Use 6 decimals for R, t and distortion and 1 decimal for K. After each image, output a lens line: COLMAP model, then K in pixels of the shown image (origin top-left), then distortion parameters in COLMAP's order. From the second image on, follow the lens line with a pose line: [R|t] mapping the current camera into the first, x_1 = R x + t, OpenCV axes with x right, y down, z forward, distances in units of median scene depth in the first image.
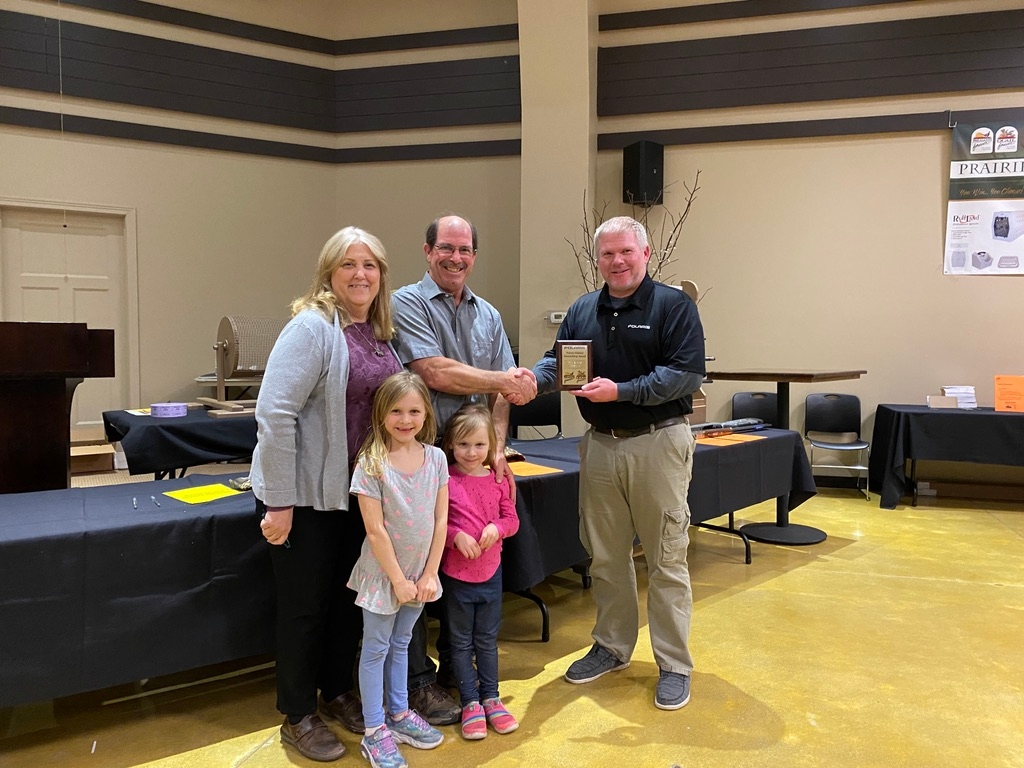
lens RADIAL K [[789.3, 0, 509.9], [0, 789.3, 386.0], [0, 0, 1]] dist [0.010600, 0.001614]
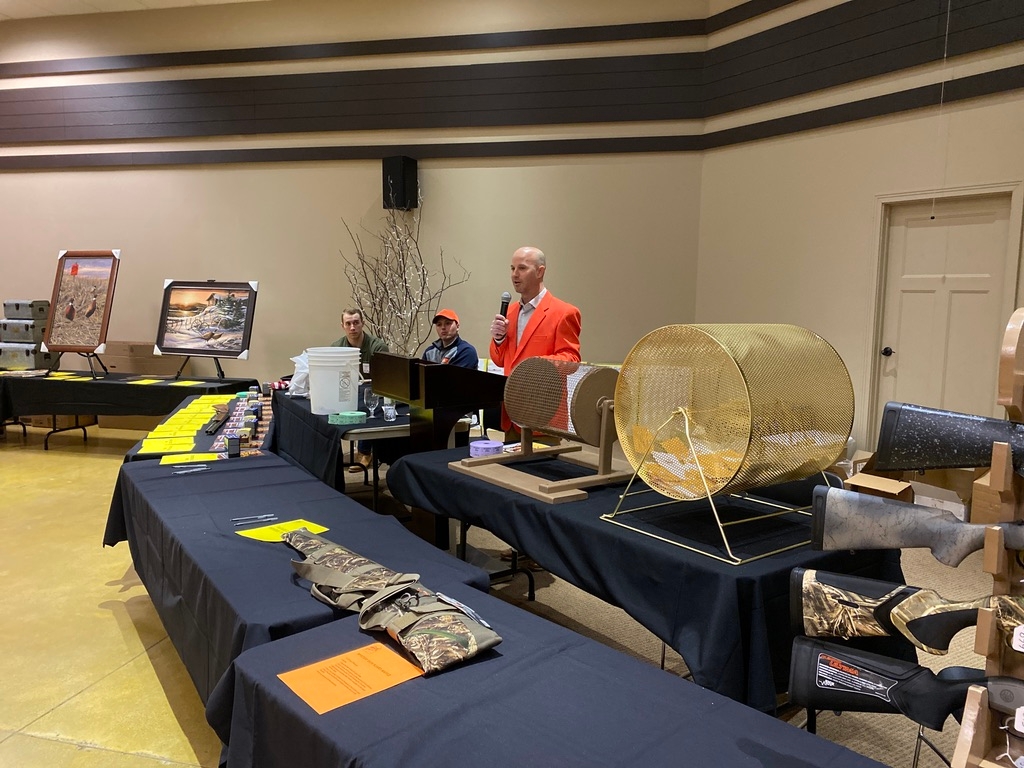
lens RADIAL K [[788.6, 0, 516.6], [0, 788.6, 379.9], [0, 0, 1]] dist [0.013023, -0.000997]
pose [[0.020069, 0.101695, -0.994613, 0.338368], [-0.089843, 0.990972, 0.099510, -0.088891], [0.995754, 0.087362, 0.029024, 0.653232]]
